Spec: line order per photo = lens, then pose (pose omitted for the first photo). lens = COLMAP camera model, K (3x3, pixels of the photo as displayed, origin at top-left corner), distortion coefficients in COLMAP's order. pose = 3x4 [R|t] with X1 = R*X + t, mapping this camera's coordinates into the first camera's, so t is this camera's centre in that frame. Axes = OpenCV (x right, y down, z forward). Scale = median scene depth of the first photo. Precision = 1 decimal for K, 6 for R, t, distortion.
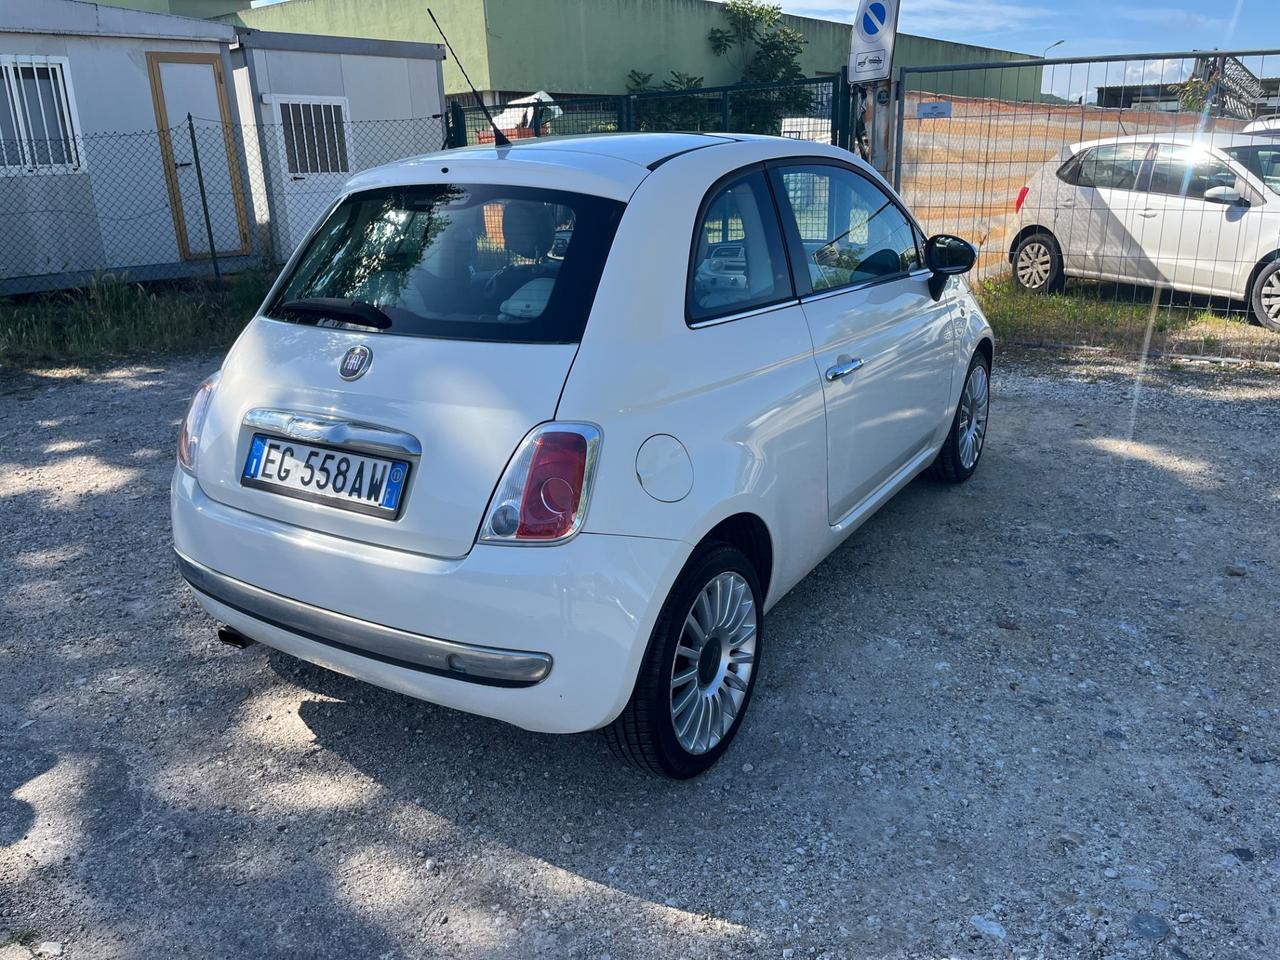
lens RADIAL K [[968.2, 0, 639.3], [0, 968.2, 475.0], [0, 0, 1]] dist [0.077863, -0.105178]
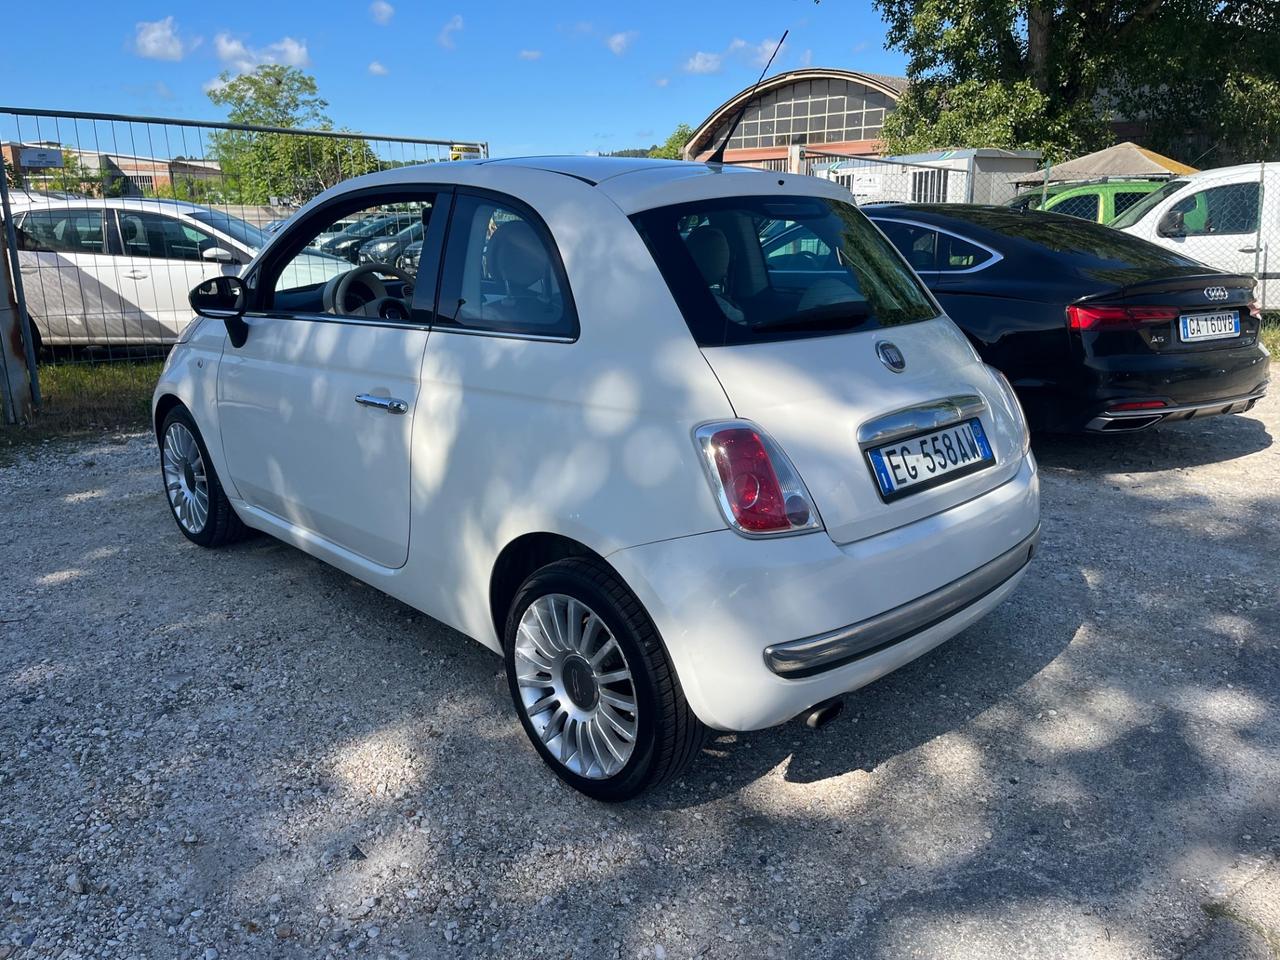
lens RADIAL K [[968.2, 0, 639.0], [0, 968.2, 477.9], [0, 0, 1]] dist [0.077863, -0.105178]
pose [[0.225977, -0.222933, 0.948280, -1.291625], [0.297538, 0.942737, 0.150726, -0.215466], [-0.927581, 0.248088, 0.279368, 0.925293]]
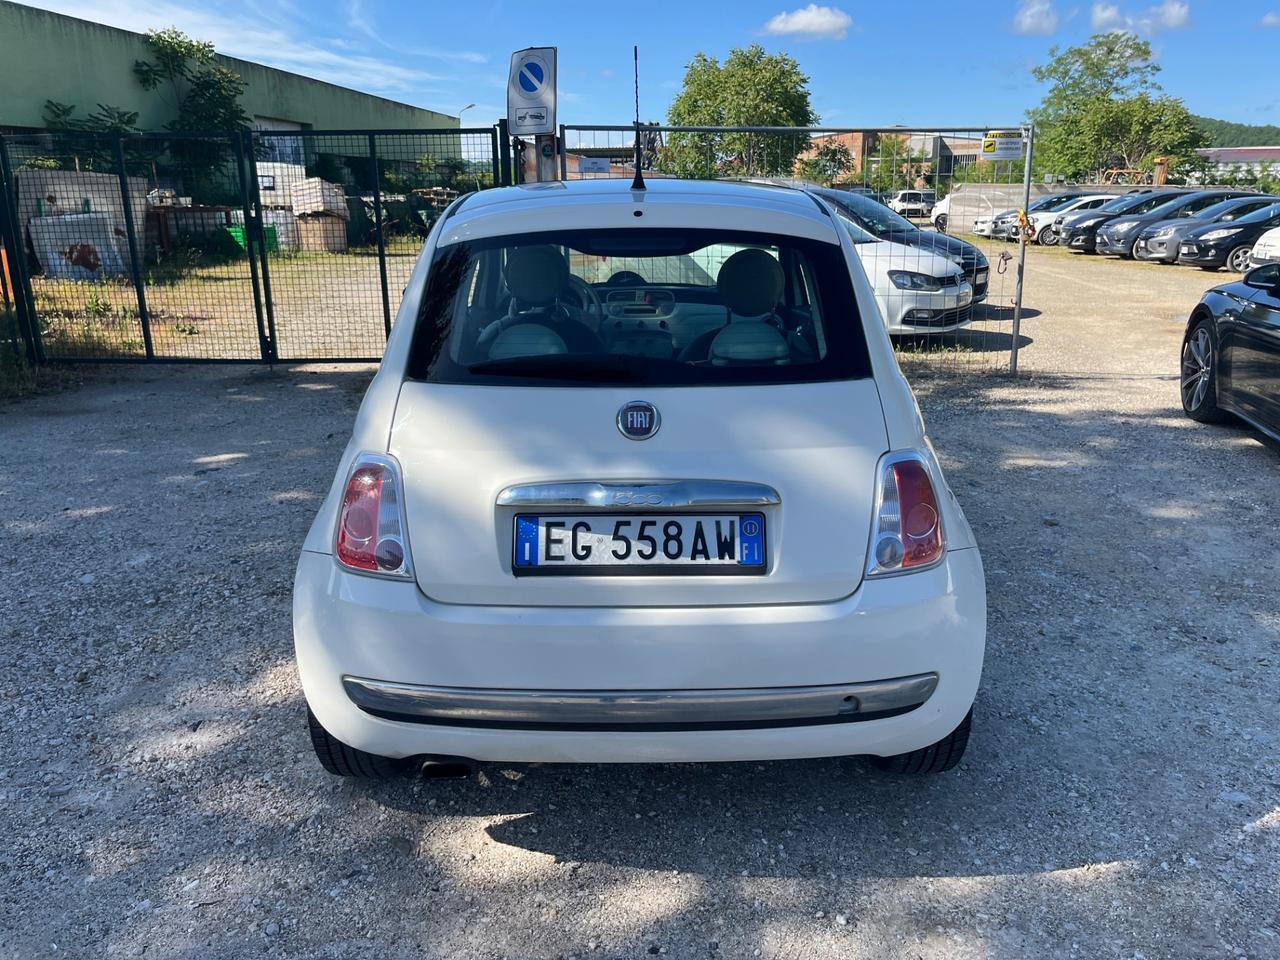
lens RADIAL K [[968.2, 0, 644.7], [0, 968.2, 479.5], [0, 0, 1]] dist [0.077863, -0.105178]
pose [[0.843634, -0.126355, 0.521840, -0.720138], [0.148102, 0.988972, 0.000033, -0.054370], [-0.516089, 0.077258, 0.853043, 0.205995]]
